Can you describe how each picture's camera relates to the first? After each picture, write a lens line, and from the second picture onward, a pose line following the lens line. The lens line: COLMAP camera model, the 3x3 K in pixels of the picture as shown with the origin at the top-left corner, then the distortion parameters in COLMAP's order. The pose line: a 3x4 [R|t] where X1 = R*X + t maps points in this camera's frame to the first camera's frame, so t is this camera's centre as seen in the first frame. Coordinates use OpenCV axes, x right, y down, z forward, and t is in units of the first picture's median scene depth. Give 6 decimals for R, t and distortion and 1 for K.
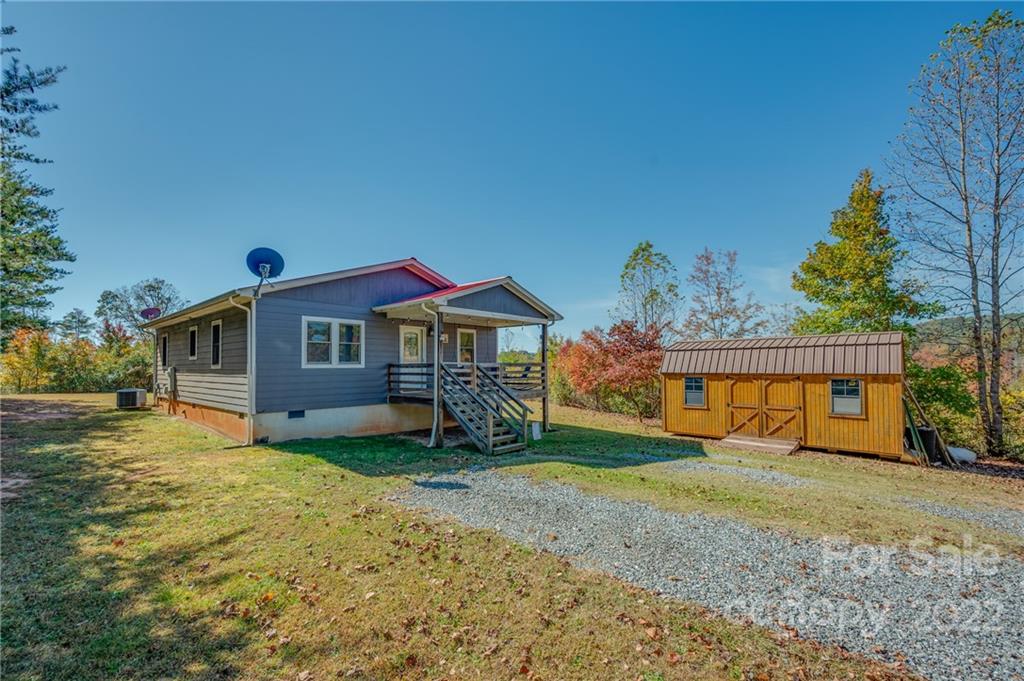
lens RADIAL K [[432.5, 0, 514.0], [0, 432.5, 354.6], [0, 0, 1]] dist [-0.002209, -0.000611]
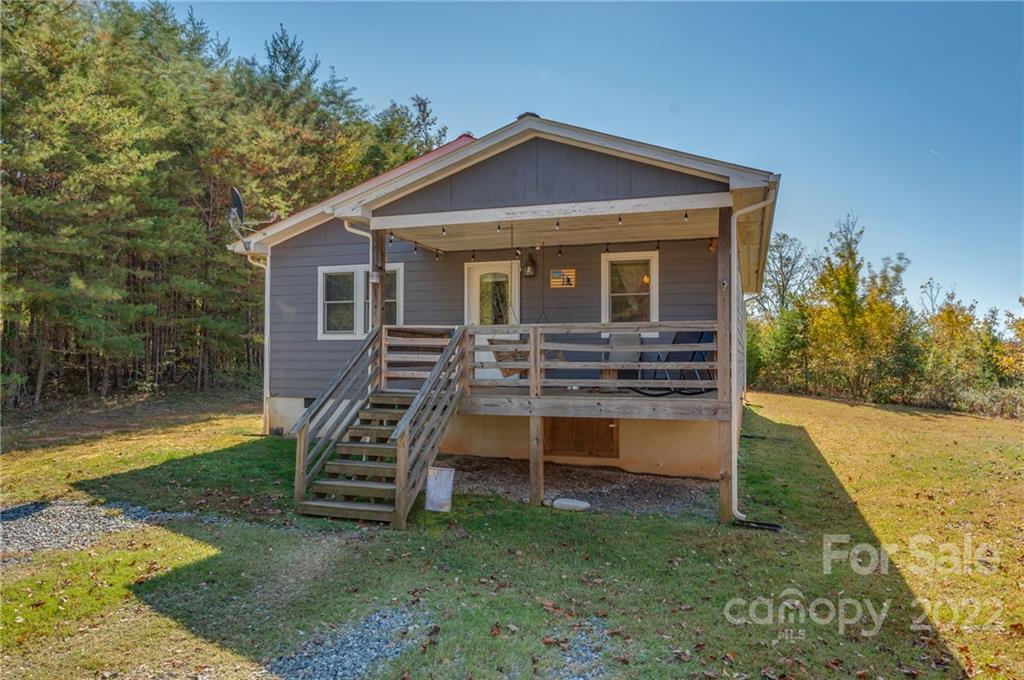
lens RADIAL K [[690.9, 0, 512.0], [0, 690.9, 340.0], [0, 0, 1]] dist [-0.000635, 0.000835]
pose [[0.378430, -0.009242, -0.925584, 0.586146], [0.022157, 0.999754, -0.000924, 0.033790], [0.925365, -0.020158, 0.378542, 0.730161]]
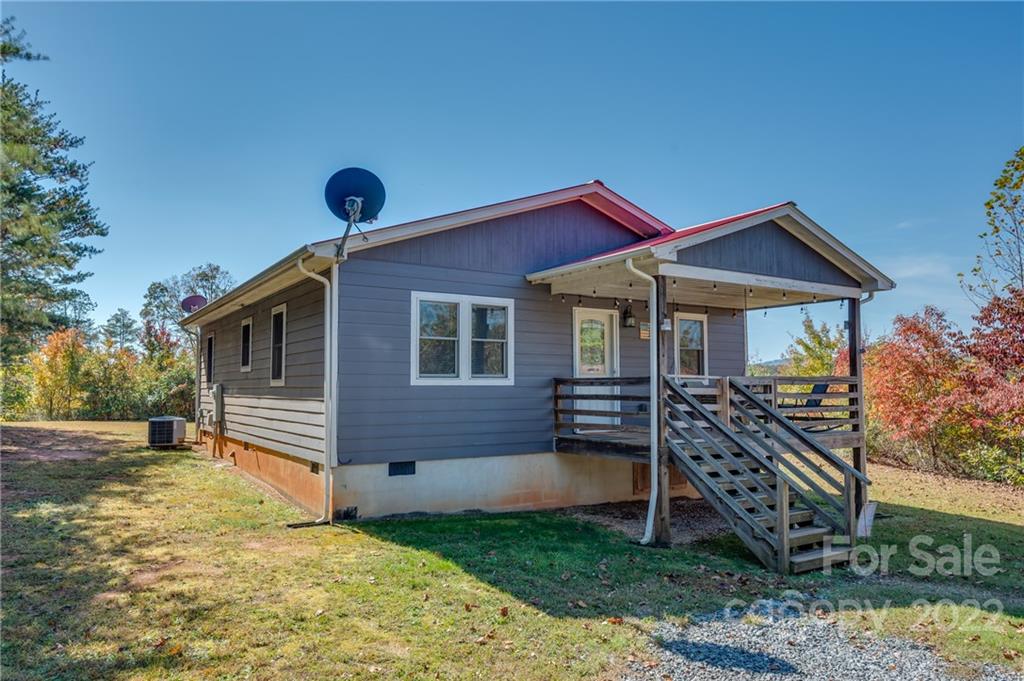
lens RADIAL K [[690.9, 0, 512.0], [0, 690.9, 340.5], [0, 0, 1]] dist [-0.000635, 0.000835]
pose [[0.960967, -0.014853, -0.276262, -0.101773], [0.003871, 0.999182, -0.040255, 0.008690], [0.276634, 0.037615, 0.960239, 0.153320]]
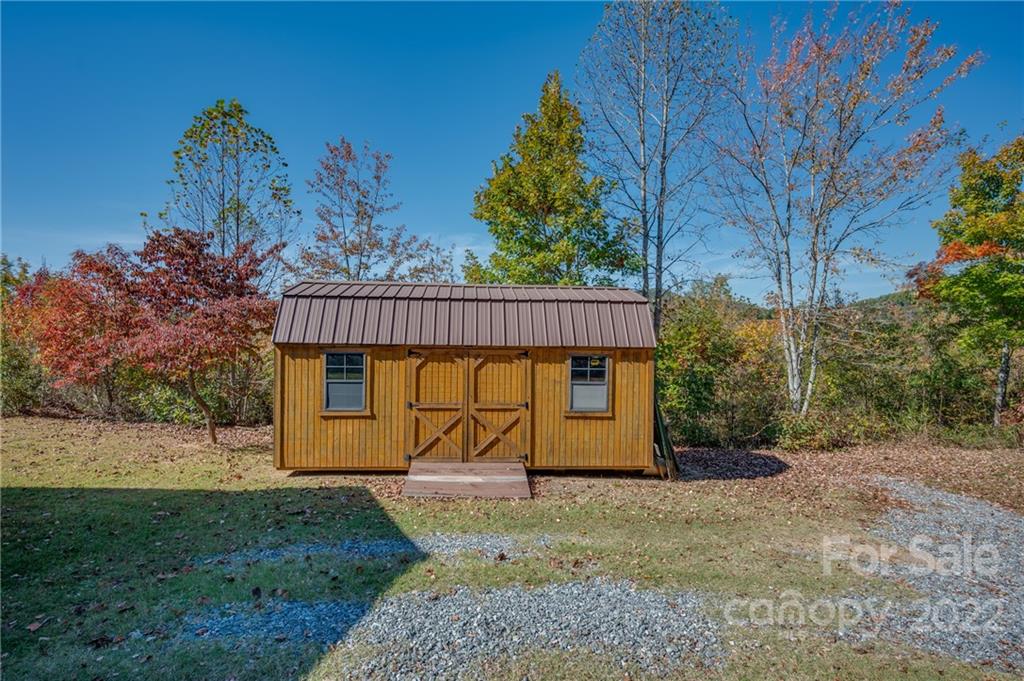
lens RADIAL K [[520.8, 0, 508.3], [0, 520.8, 337.7], [0, 0, 1]] dist [-0.001502, -0.000075]
pose [[0.676148, 0.013803, 0.736636, 0.113543], [-0.038585, 0.999116, 0.016696, 0.019844], [-0.735754, -0.039712, 0.676083, 0.497508]]
